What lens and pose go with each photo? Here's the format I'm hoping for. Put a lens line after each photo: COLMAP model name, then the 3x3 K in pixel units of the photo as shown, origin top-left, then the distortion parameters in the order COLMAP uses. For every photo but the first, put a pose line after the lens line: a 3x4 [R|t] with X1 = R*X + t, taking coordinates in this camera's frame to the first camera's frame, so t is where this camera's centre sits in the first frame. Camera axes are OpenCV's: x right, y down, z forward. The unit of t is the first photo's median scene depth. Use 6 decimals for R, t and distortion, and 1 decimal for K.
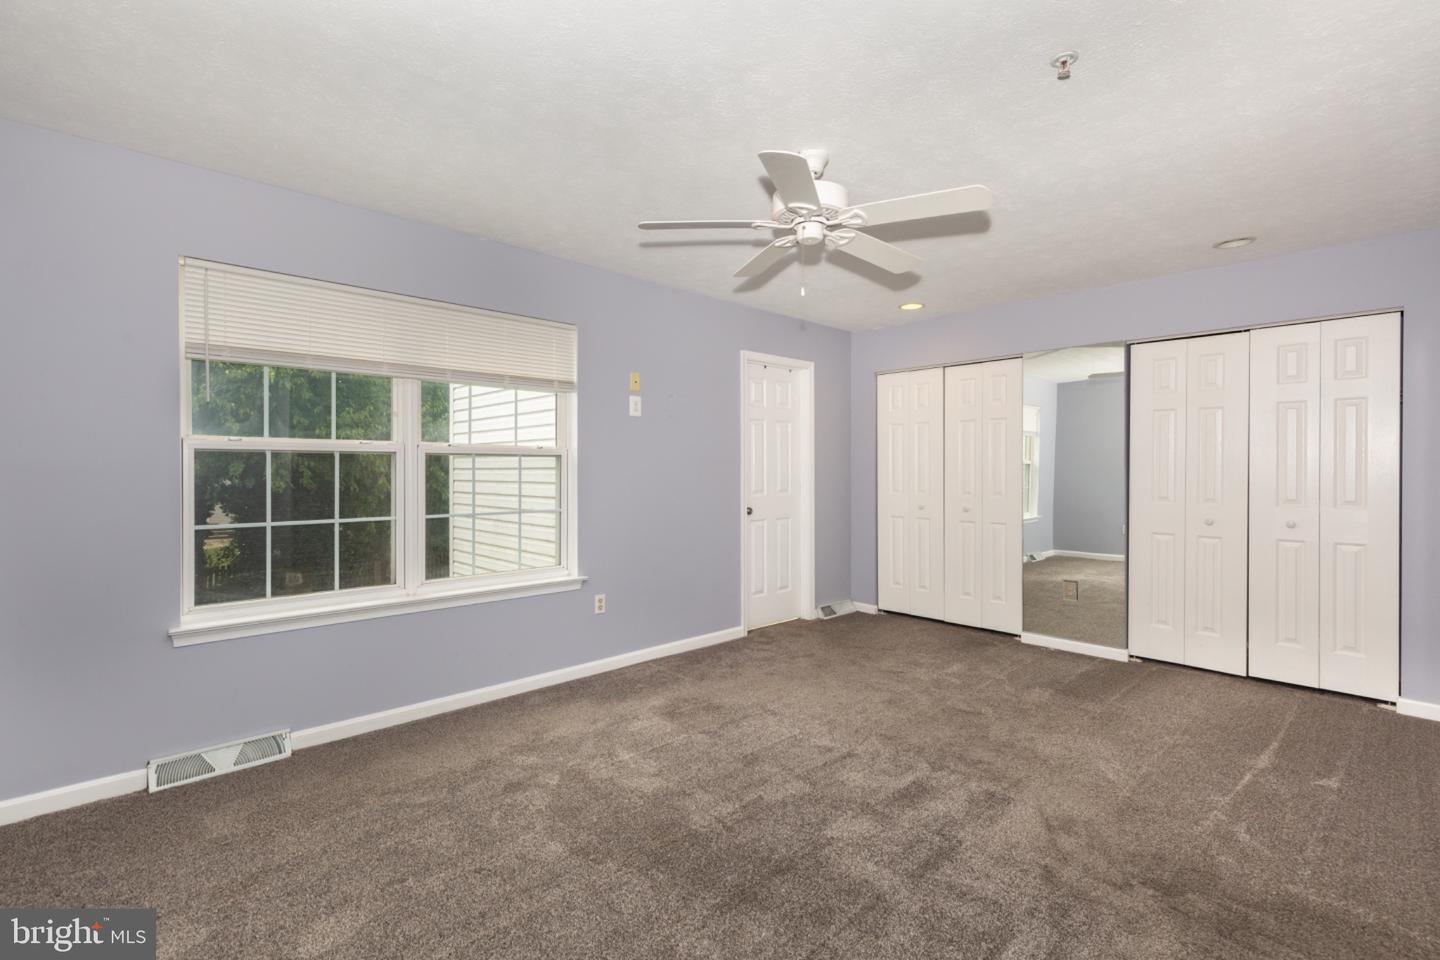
lens RADIAL K [[652.4, 0, 710.4], [0, 652.4, 471.0], [0, 0, 1]] dist [0.007631, -0.000628]
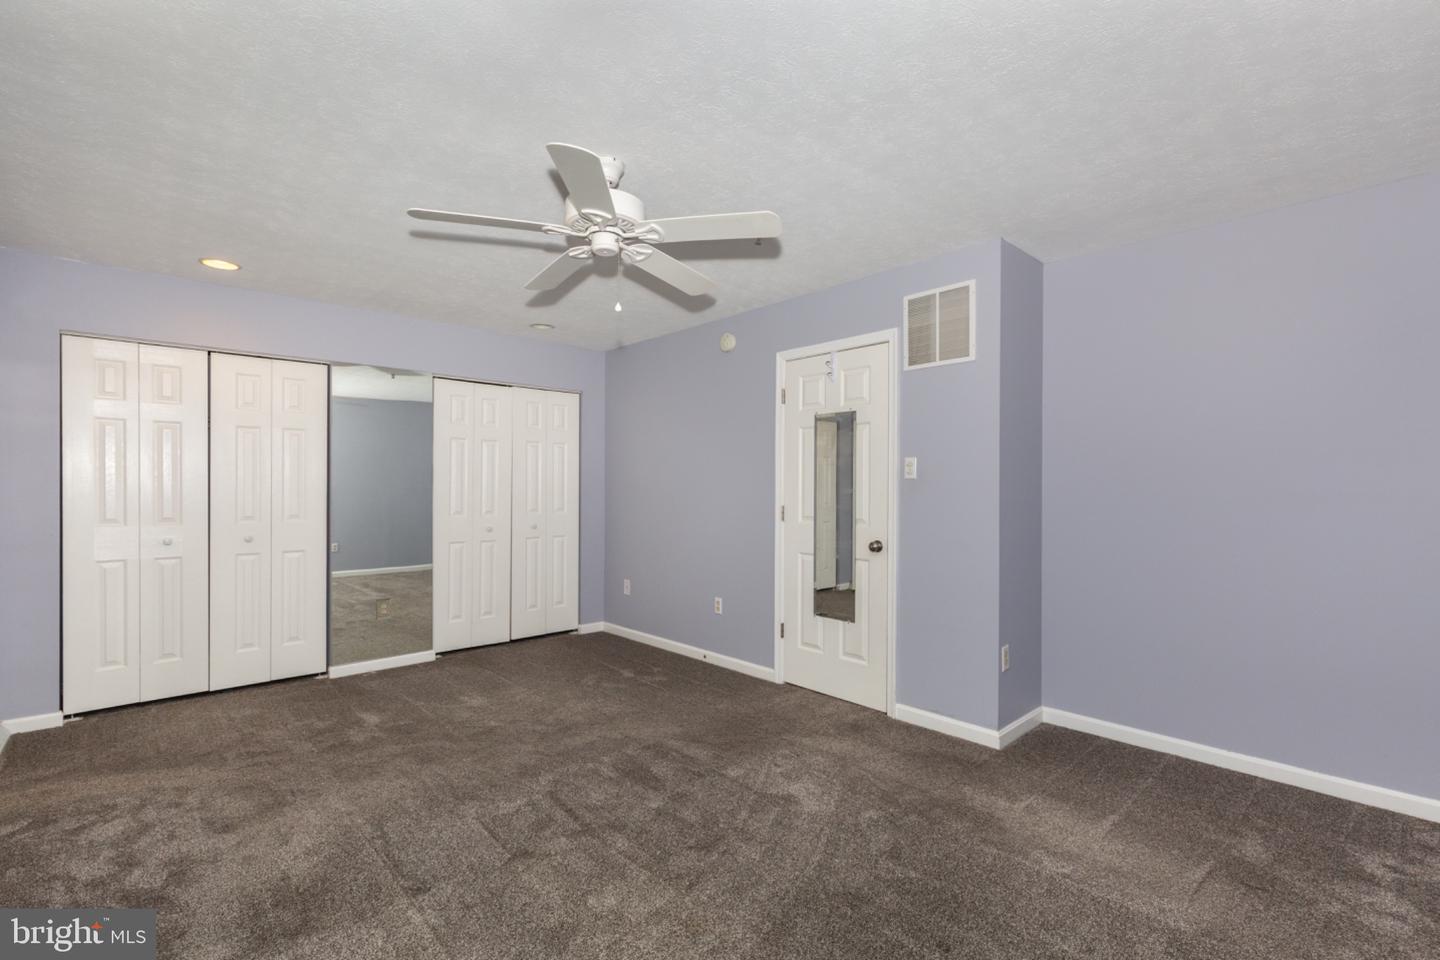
lens RADIAL K [[652.4, 0, 720.1], [0, 652.4, 484.9], [0, 0, 1]] dist [0.007631, -0.000628]
pose [[0.005246, 0.003775, 0.999979, -0.436940], [0.002844, 0.999989, -0.003790, -0.003162], [-0.999982, 0.002864, 0.005235, 0.454516]]
